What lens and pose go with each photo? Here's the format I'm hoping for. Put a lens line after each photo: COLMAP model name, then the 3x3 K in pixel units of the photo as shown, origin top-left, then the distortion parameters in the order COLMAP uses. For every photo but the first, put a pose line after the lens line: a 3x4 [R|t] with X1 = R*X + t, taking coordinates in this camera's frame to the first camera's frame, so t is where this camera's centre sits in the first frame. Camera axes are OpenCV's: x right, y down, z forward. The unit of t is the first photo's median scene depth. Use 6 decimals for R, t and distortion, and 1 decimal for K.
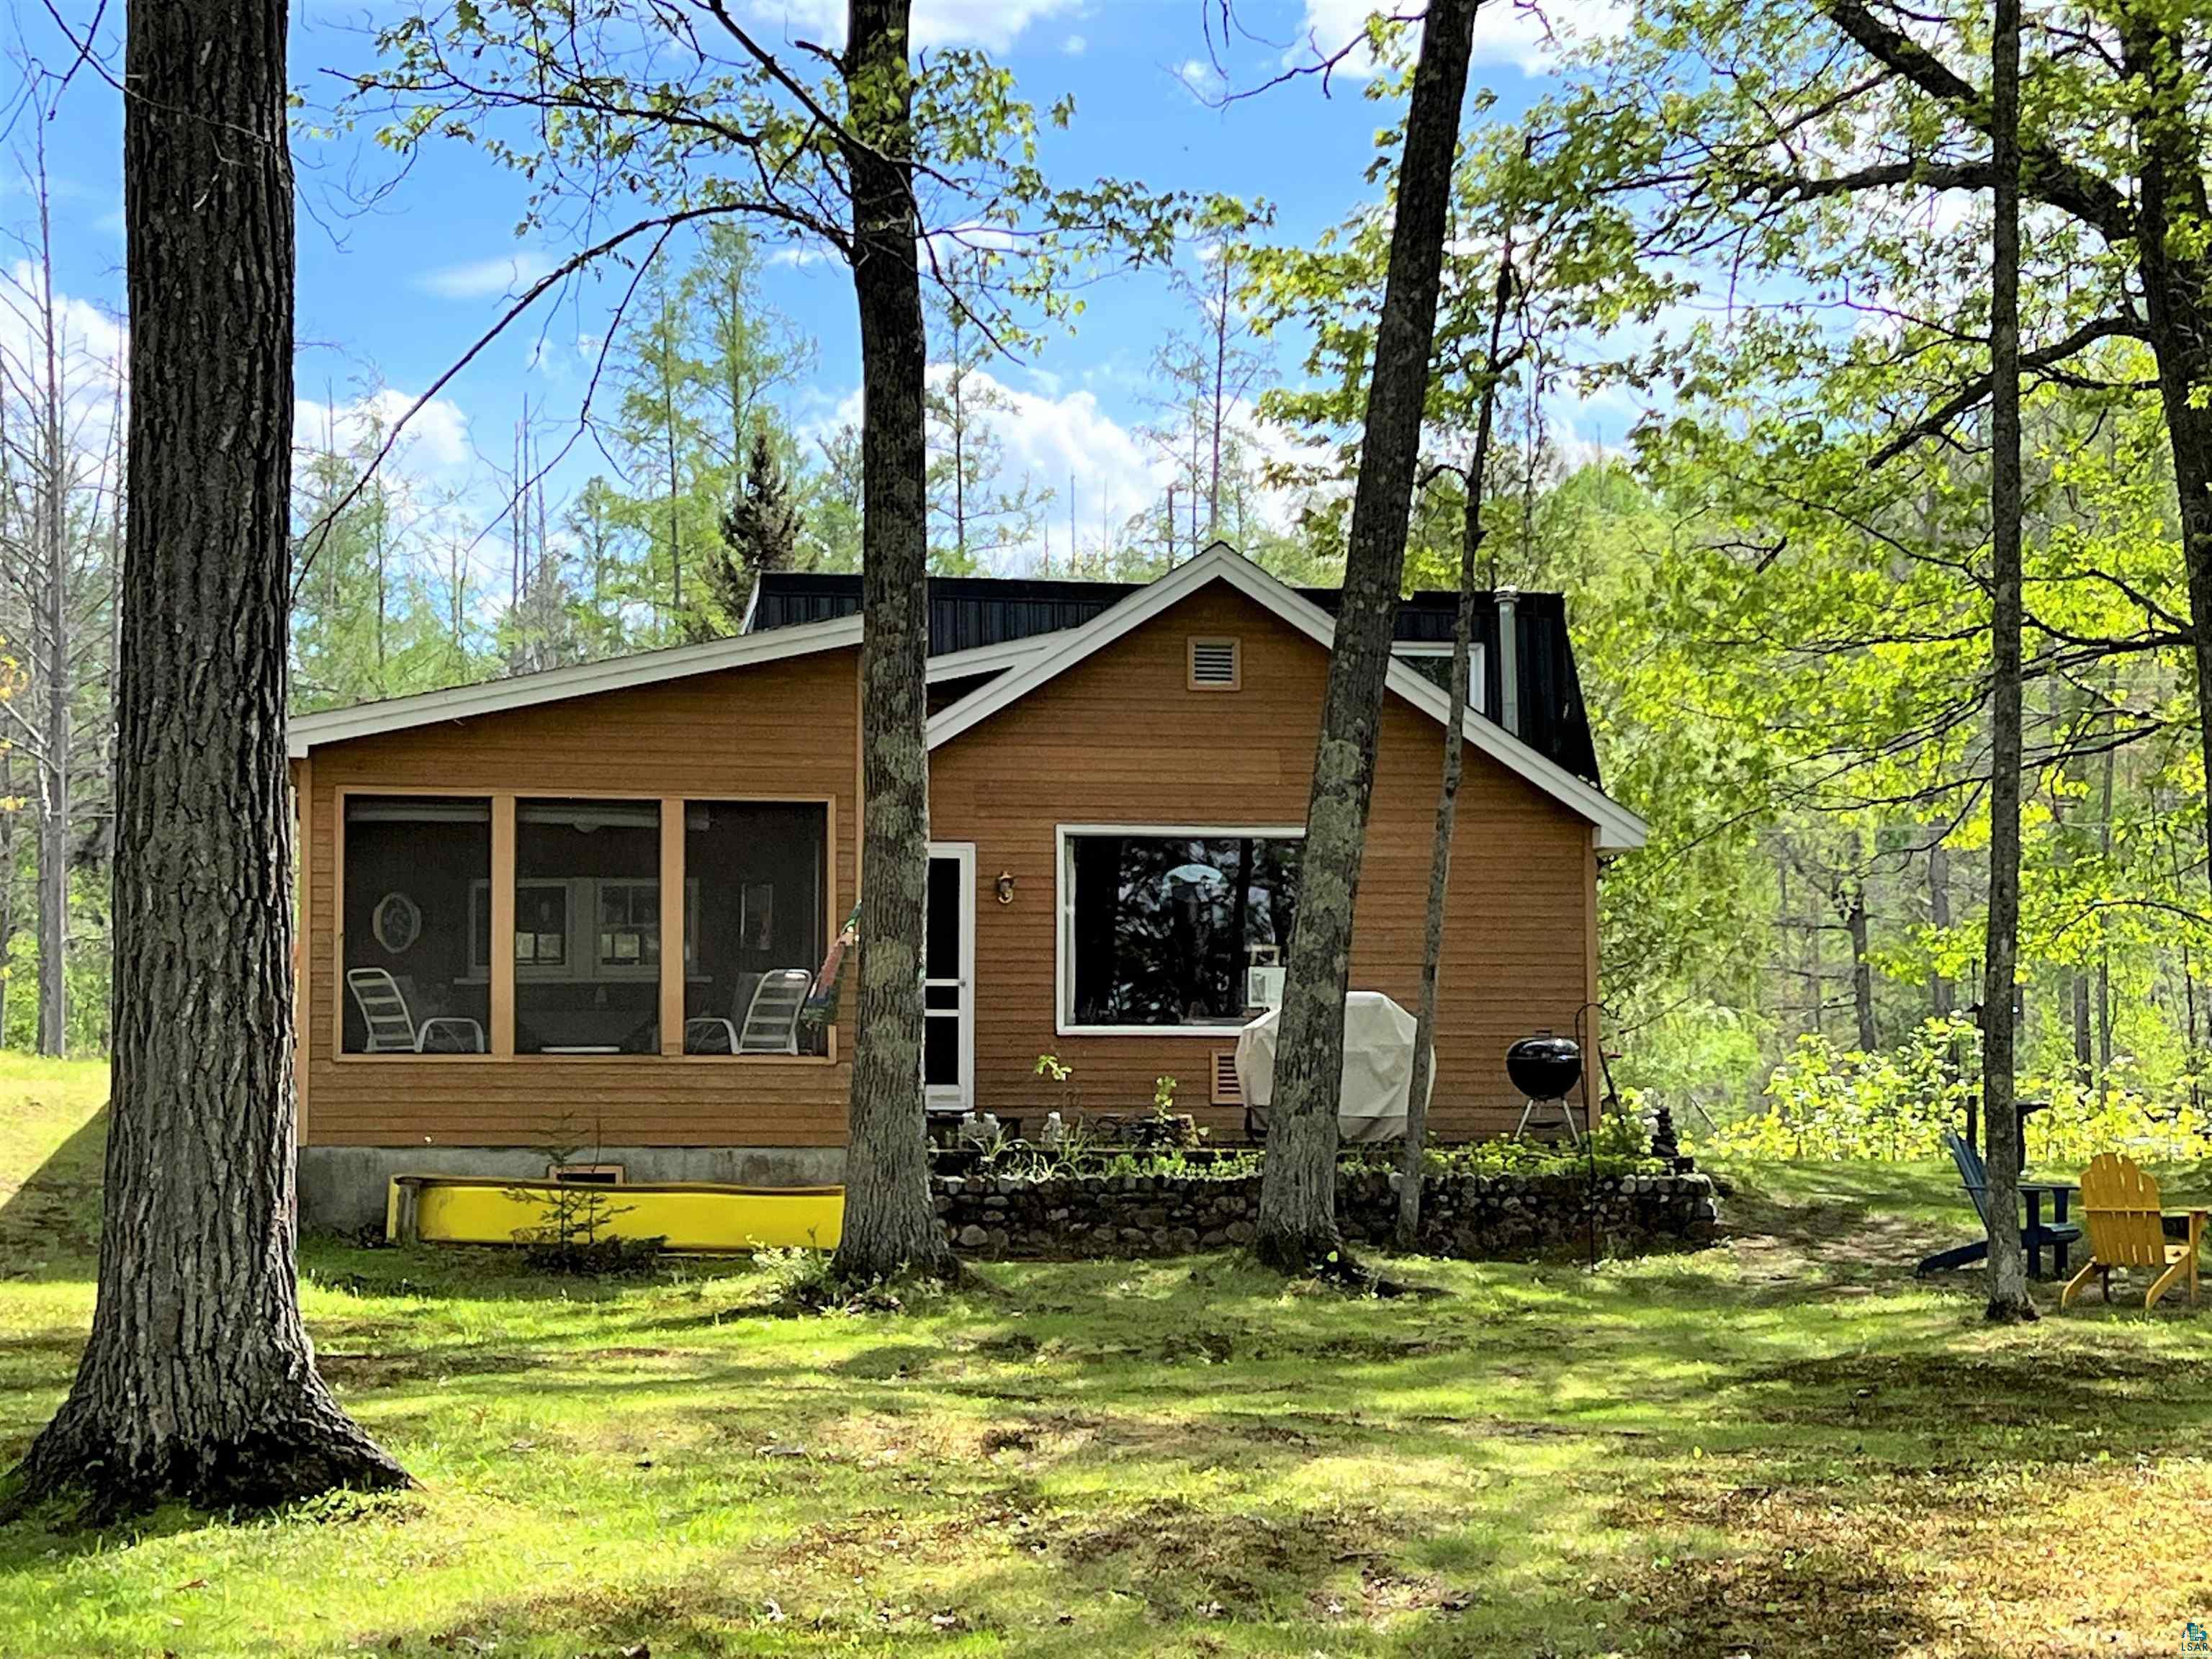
lens RADIAL K [[4171.9, 0, 1106.0], [0, 4171.9, 829.5], [0, 0, 1]] dist [0.017015, 0.017669]
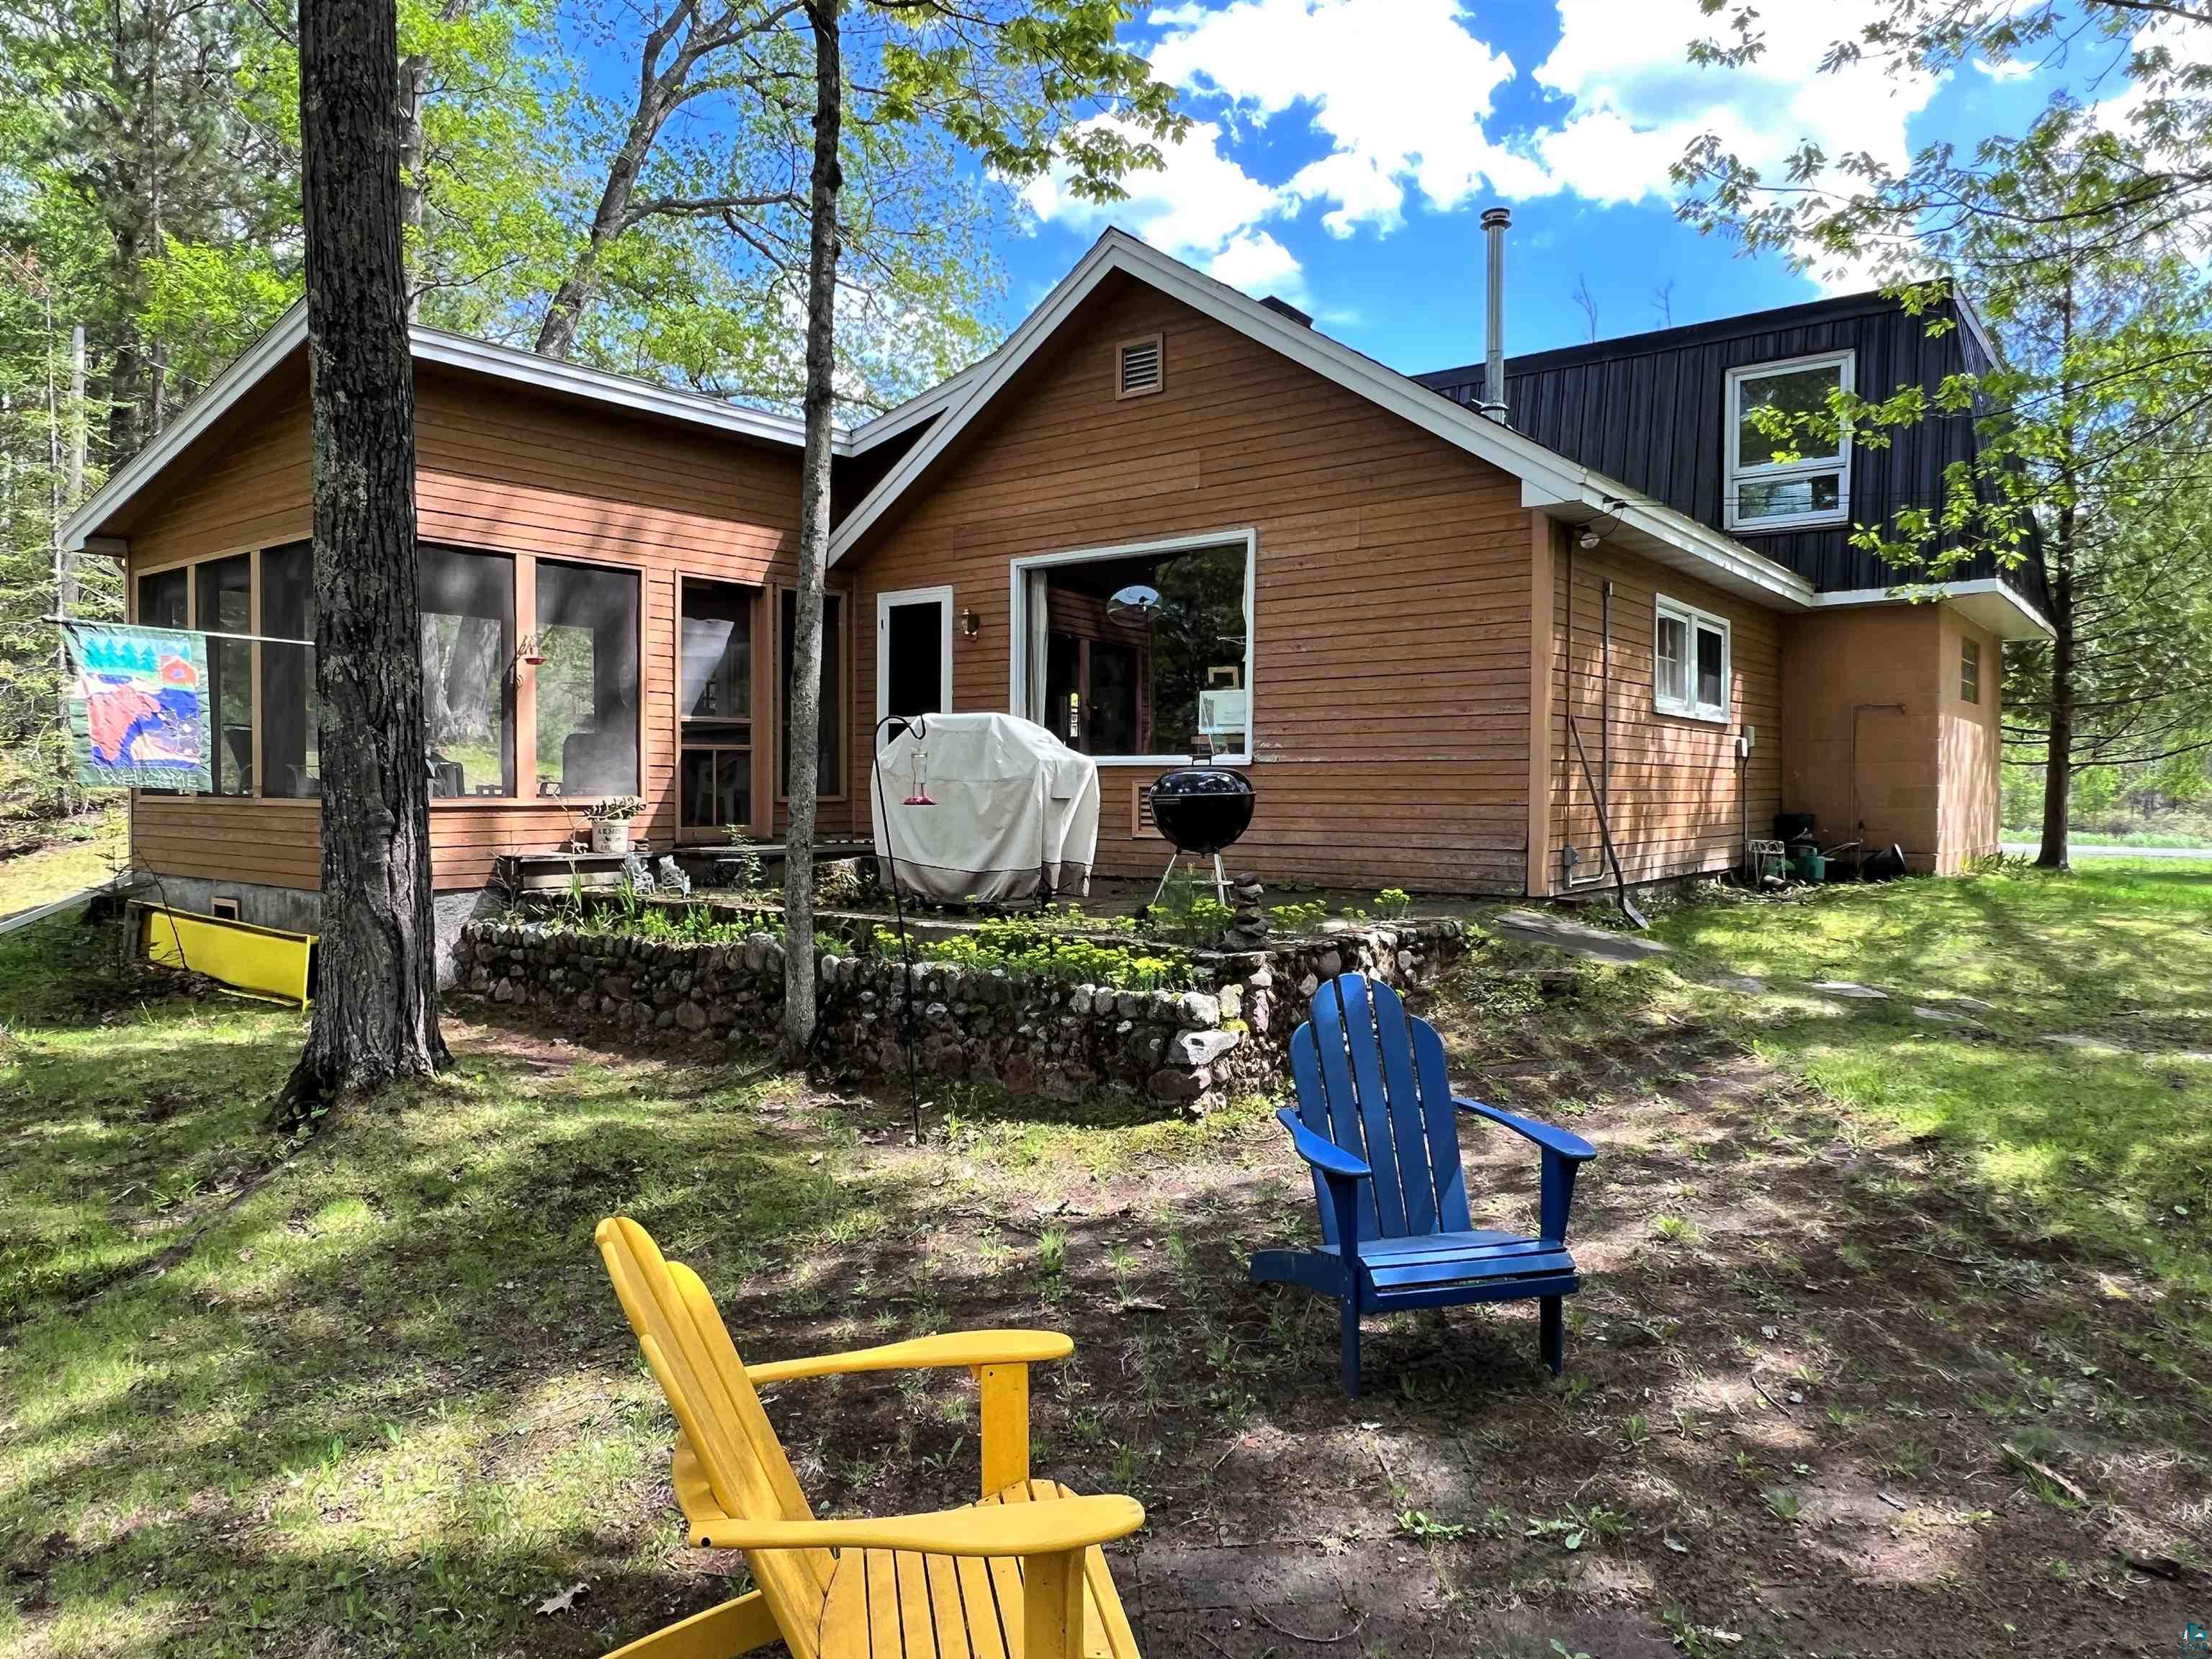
lens RADIAL K [[1462.4, 0, 1106.0], [0, 1462.4, 829.5], [0, 0, 1]] dist [0.001940, 0.000180]
pose [[0.682649, 0.020064, -0.730471, 0.265427], [0.054034, 0.995500, 0.077841, 0.037822], [0.728746, -0.092608, 0.678493, 0.773957]]
